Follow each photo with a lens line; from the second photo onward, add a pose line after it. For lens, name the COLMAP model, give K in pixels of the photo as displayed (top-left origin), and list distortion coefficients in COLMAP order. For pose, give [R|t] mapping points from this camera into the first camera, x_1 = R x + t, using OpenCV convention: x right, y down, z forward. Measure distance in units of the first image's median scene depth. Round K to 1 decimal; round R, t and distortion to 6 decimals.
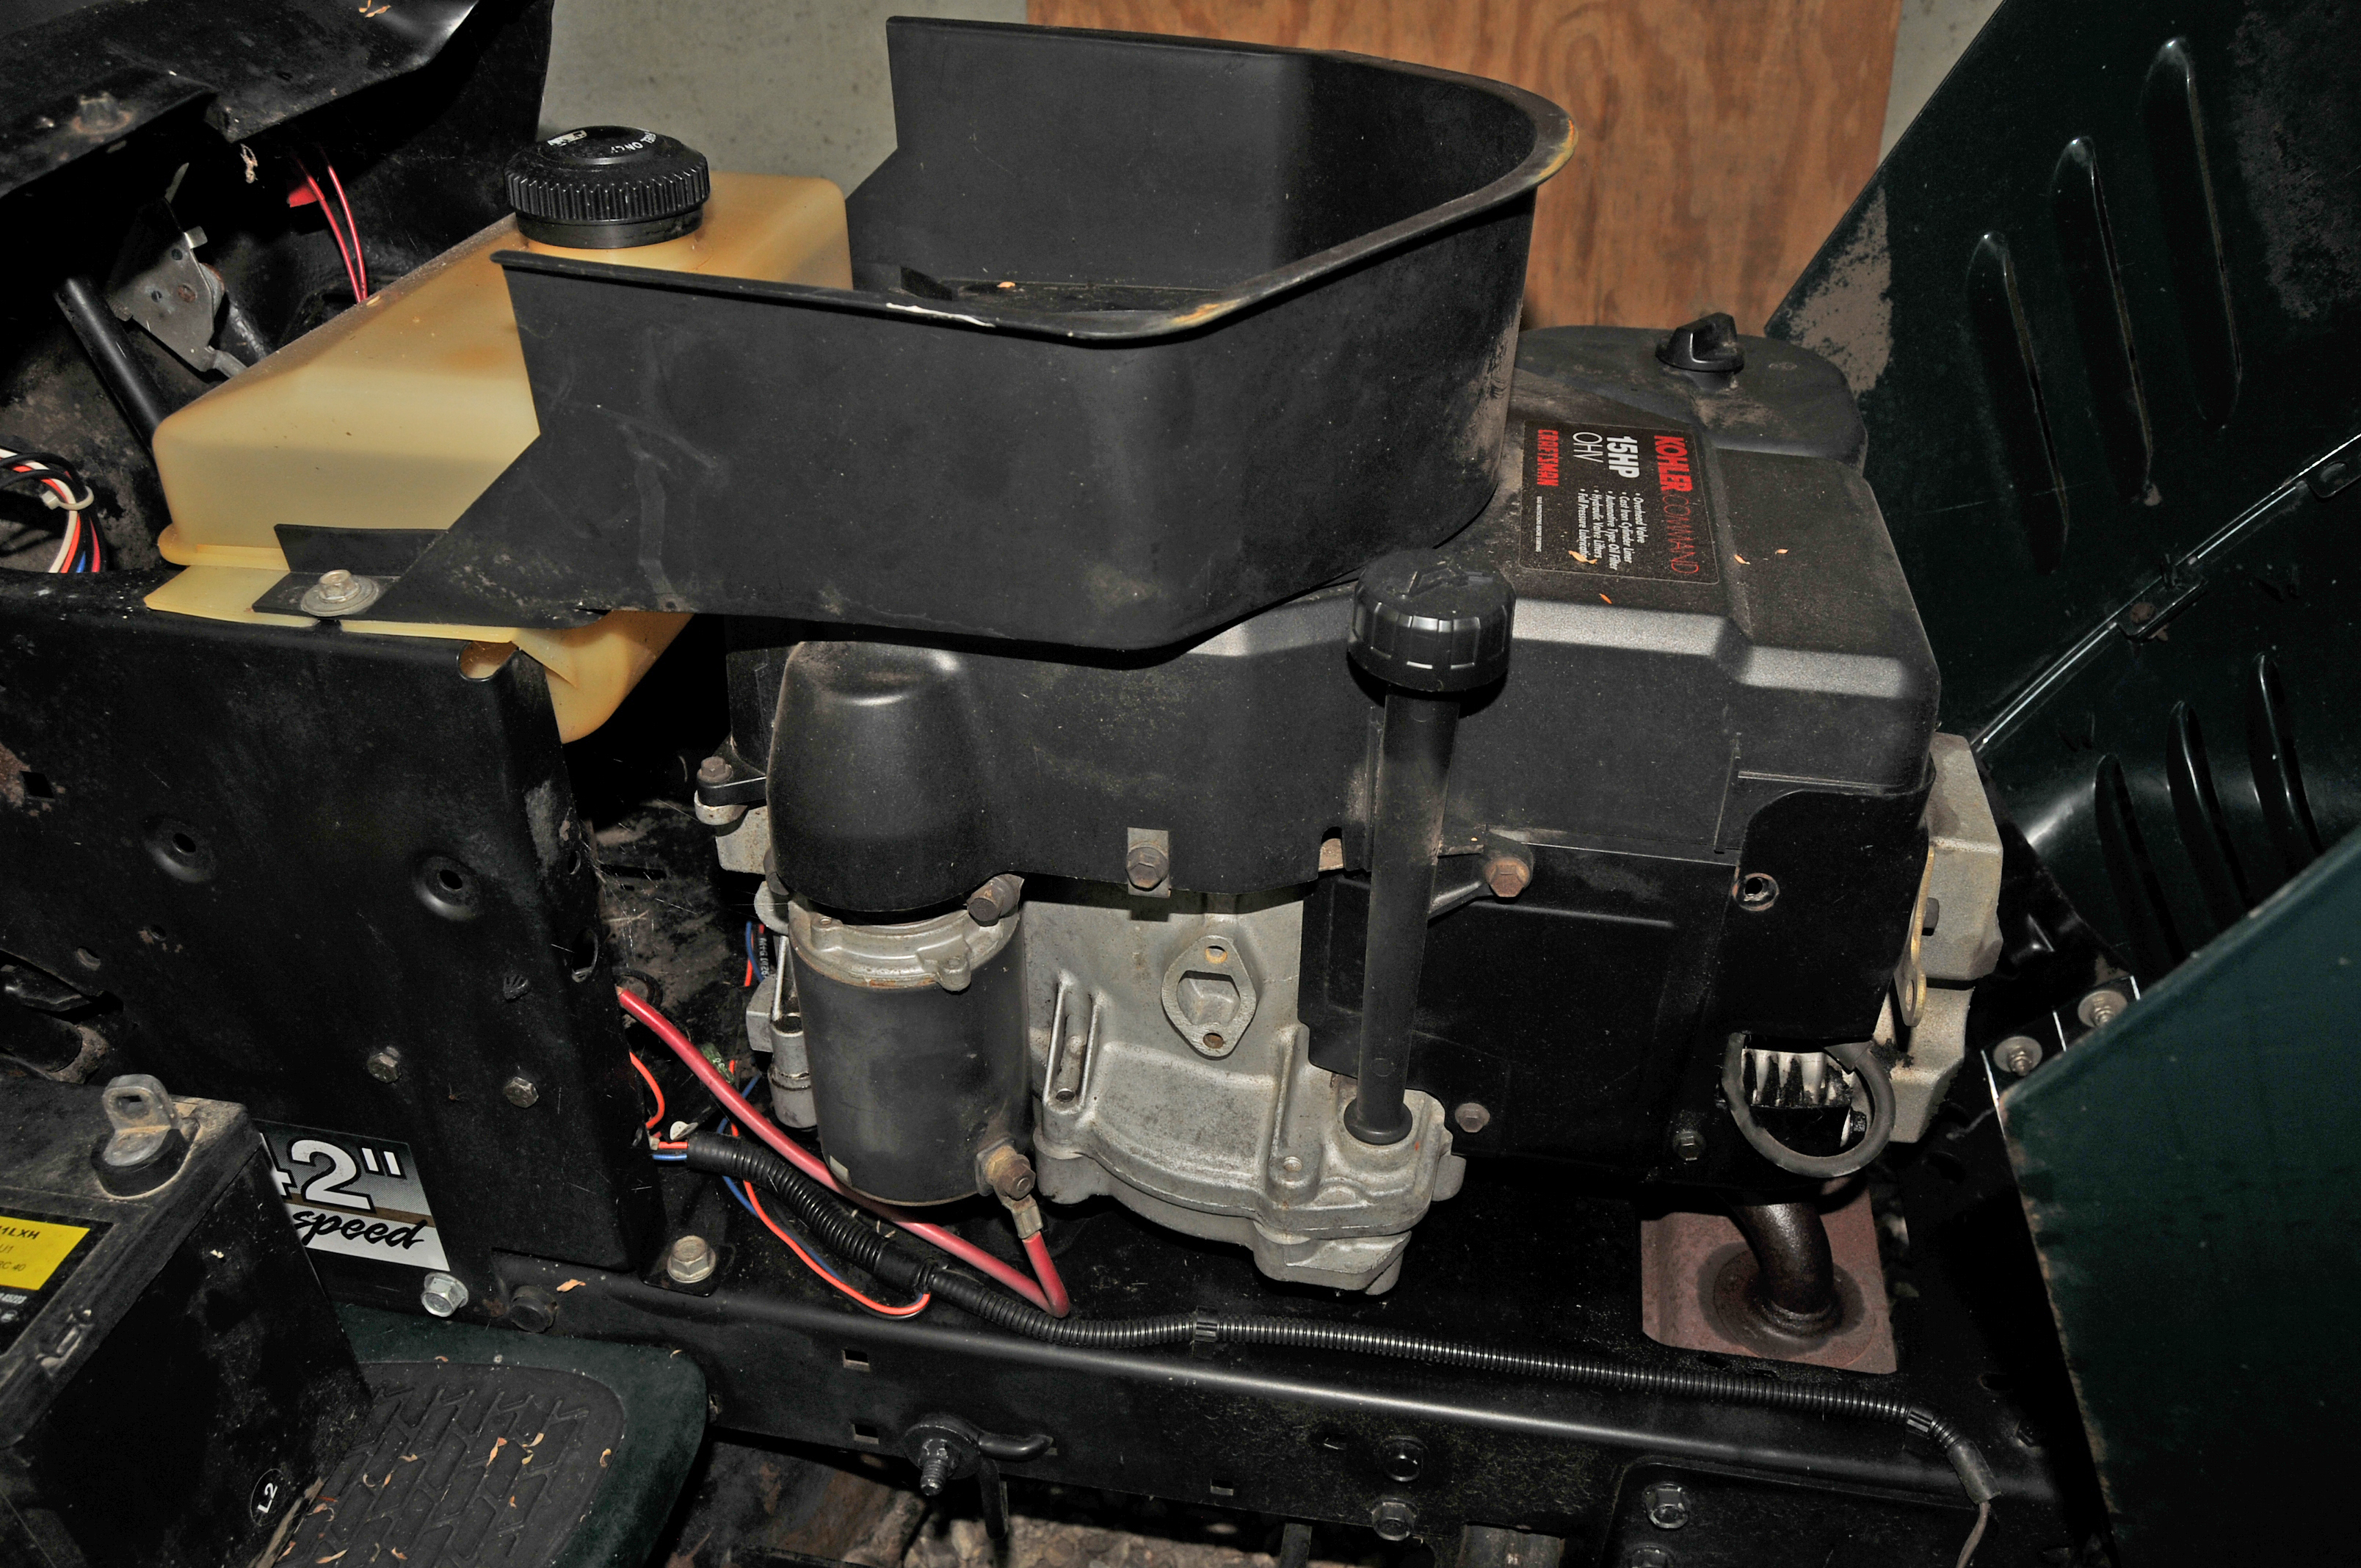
lens RADIAL K [[1845.0, 0, 1180.5], [0, 1845.0, 784.0], [0, 0, 1]] dist [-0.070647, 0.015049]
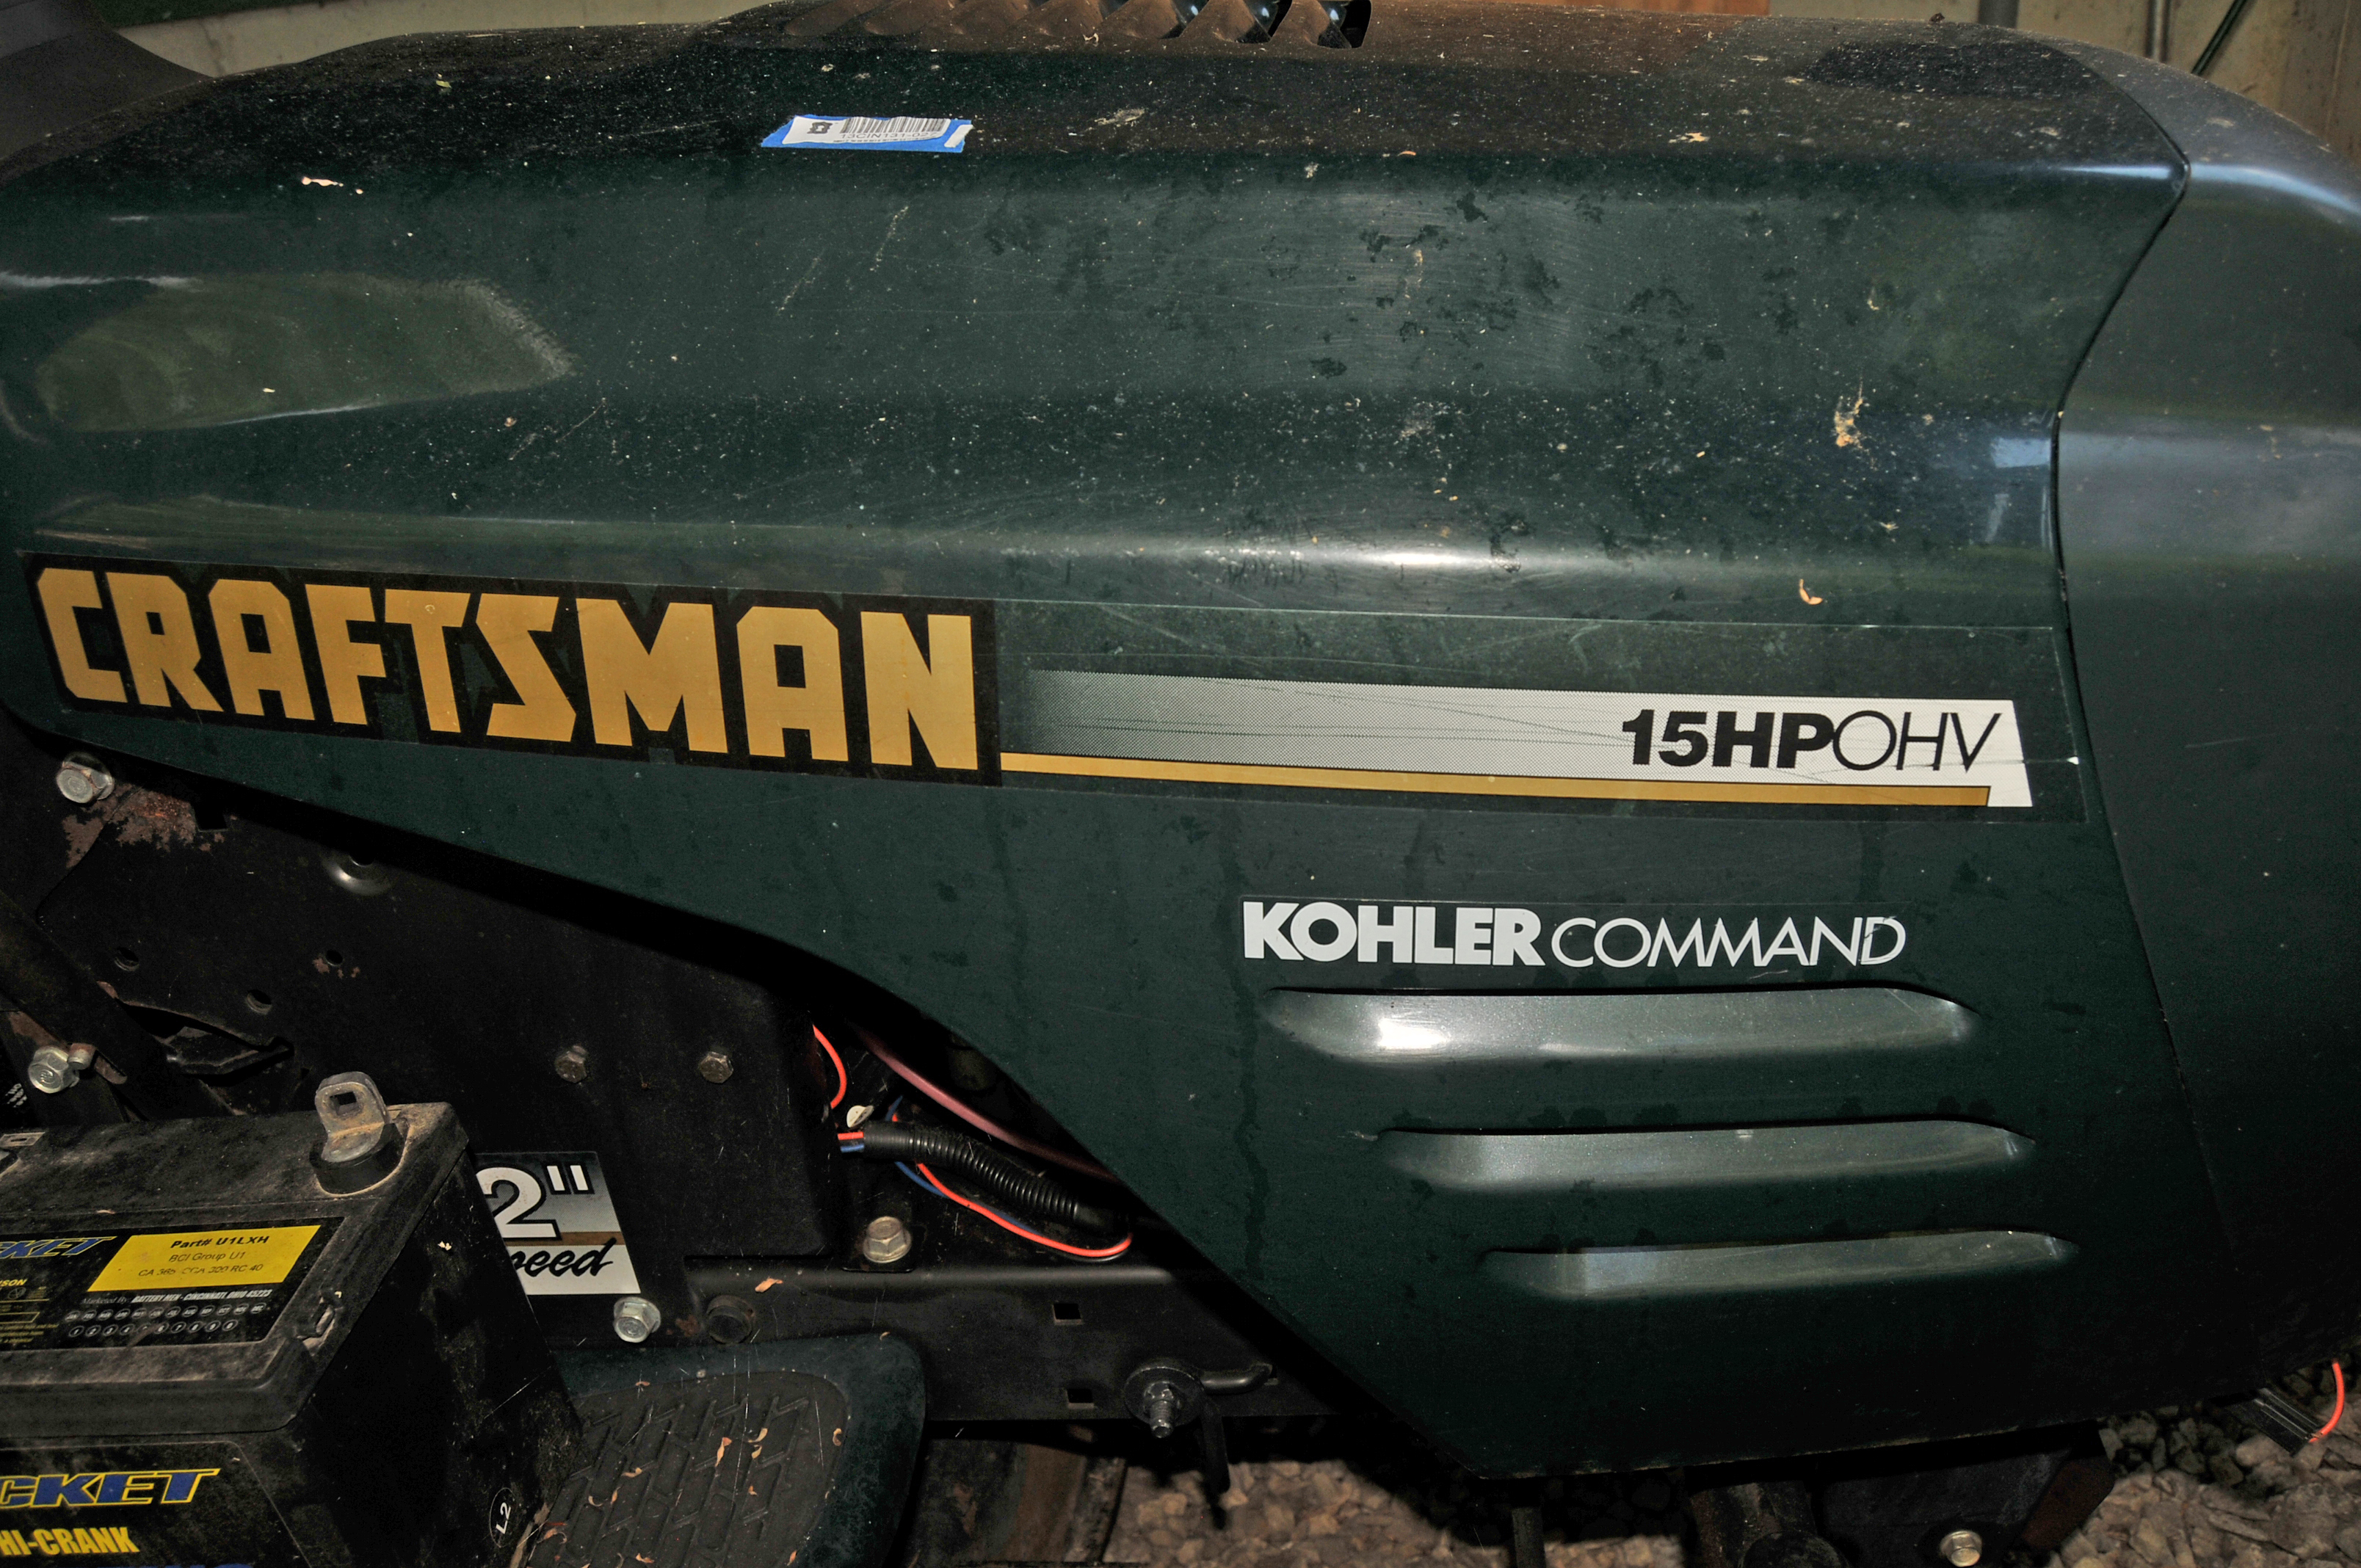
lens RADIAL K [[1845.0, 0, 1180.5], [0, 1845.0, 784.0], [0, 0, 1]] dist [-0.070647, 0.015049]
pose [[0.989254, -0.136912, 0.051301, -0.137260], [0.141822, 0.983866, -0.109060, 0.159817], [-0.035542, 0.115163, 0.992711, -0.027251]]
